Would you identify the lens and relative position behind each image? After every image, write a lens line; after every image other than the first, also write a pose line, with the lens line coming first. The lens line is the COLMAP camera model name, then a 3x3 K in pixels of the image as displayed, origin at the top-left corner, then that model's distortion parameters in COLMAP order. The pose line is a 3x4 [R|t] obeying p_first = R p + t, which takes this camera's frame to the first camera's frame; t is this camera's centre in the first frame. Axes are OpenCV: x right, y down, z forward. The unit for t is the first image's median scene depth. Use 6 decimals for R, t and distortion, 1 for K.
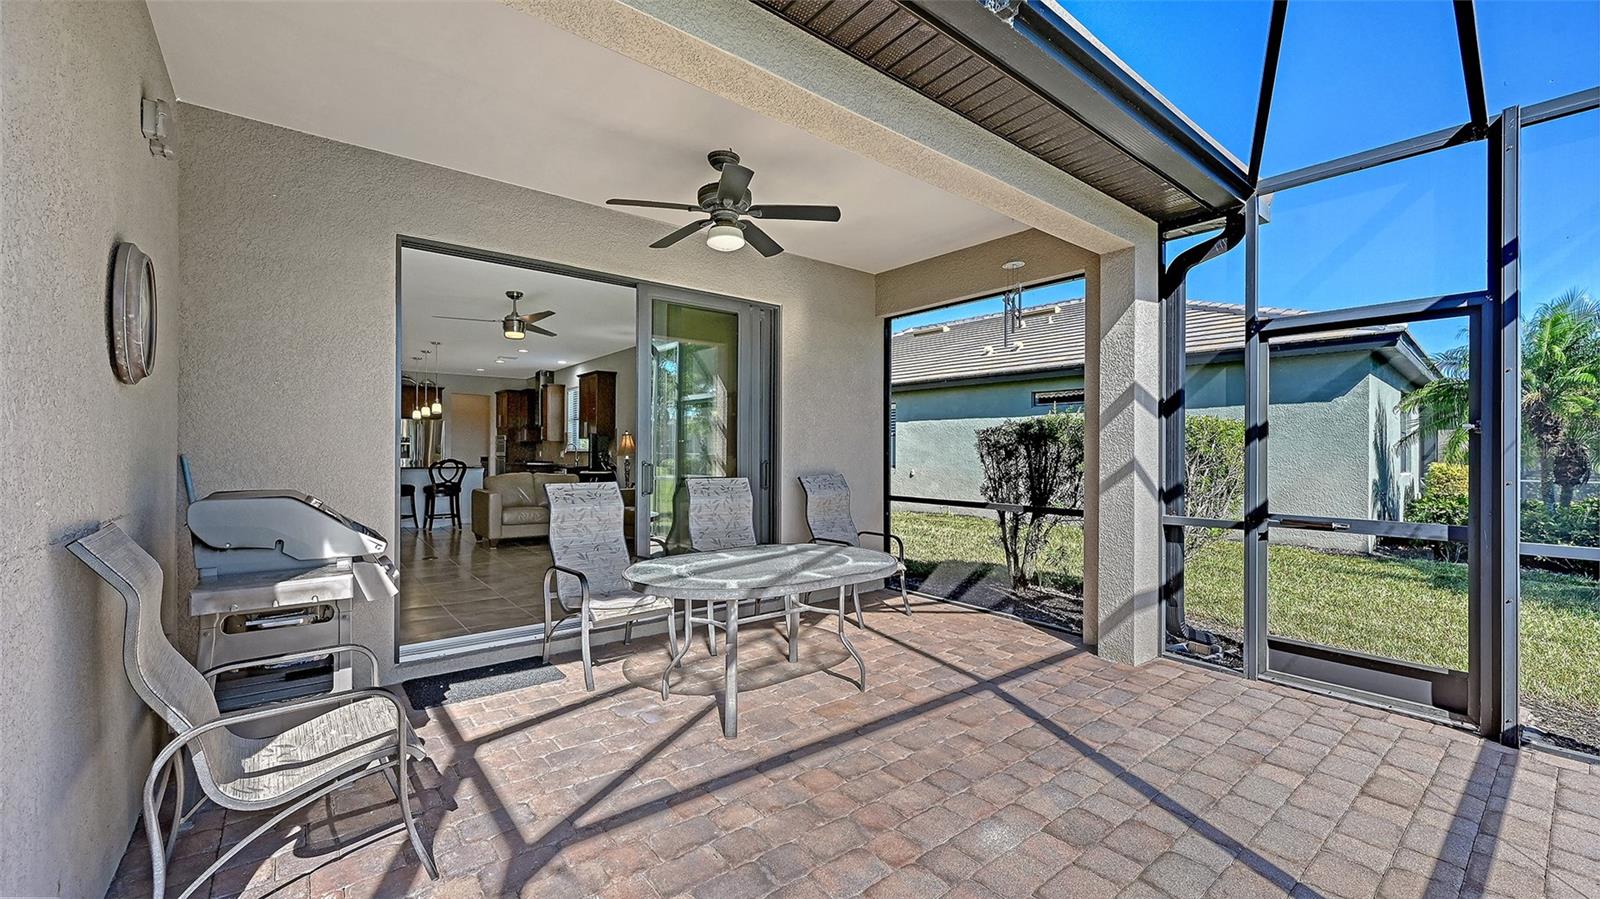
lens RADIAL K [[642.9, 0, 801.1], [0, 642.9, 450.6], [0, 0, 1]] dist [-0.000148, 0.000140]
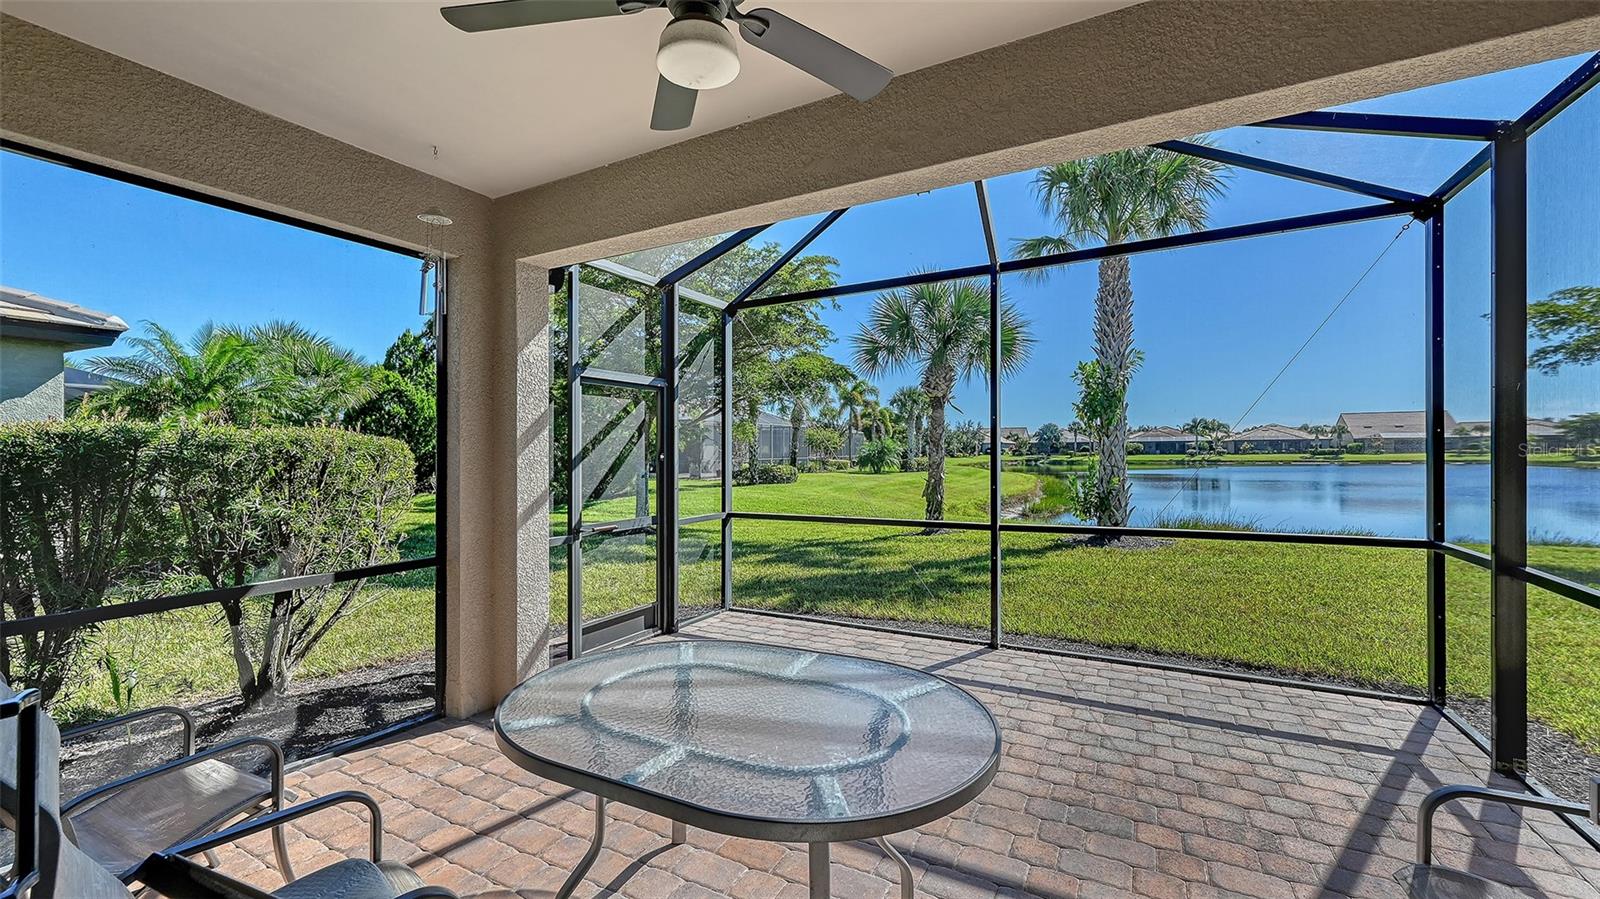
lens RADIAL K [[642.9, 0, 801.1], [0, 642.9, 450.6], [0, 0, 1]] dist [-0.000148, 0.000140]
pose [[-0.401001, -0.002790, 0.916073, -0.202736], [0.000967, 0.999994, 0.003468, -0.017576], [-0.916077, 0.002276, -0.400995, 0.402507]]
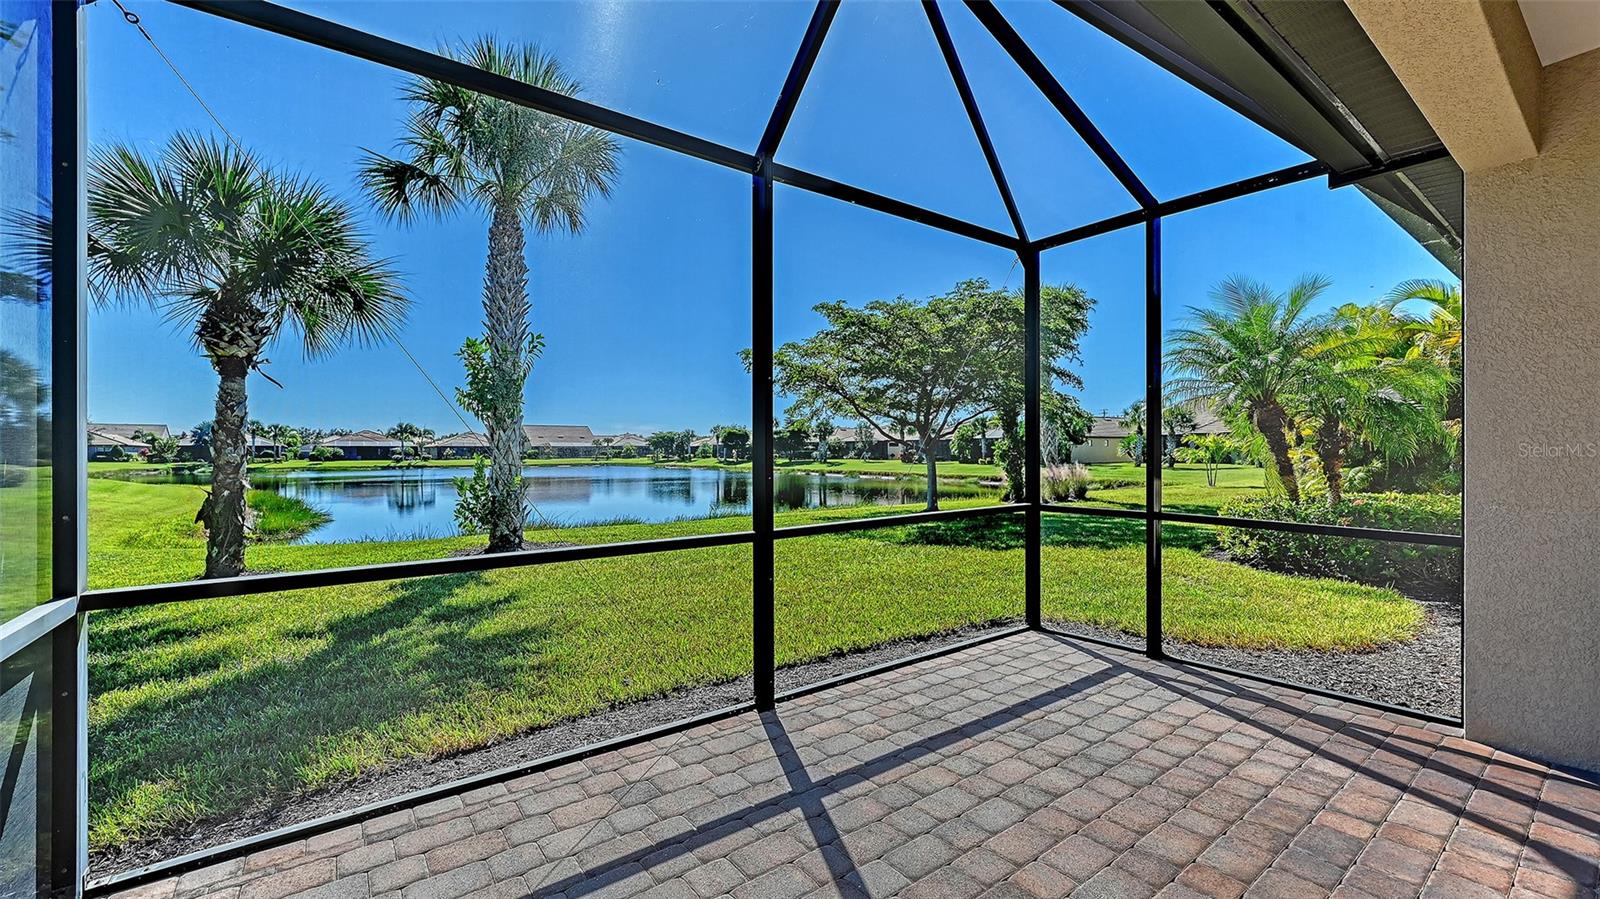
lens RADIAL K [[639.7, 0, 803.8], [0, 639.7, 453.0], [0, 0, 1]] dist [-0.000197, 0.000058]
pose [[-0.999754, -0.002811, 0.021984, 0.151364], [-0.002901, 0.999988, -0.004065, -0.000199], [-0.021973, -0.004128, -0.999750, 0.411578]]
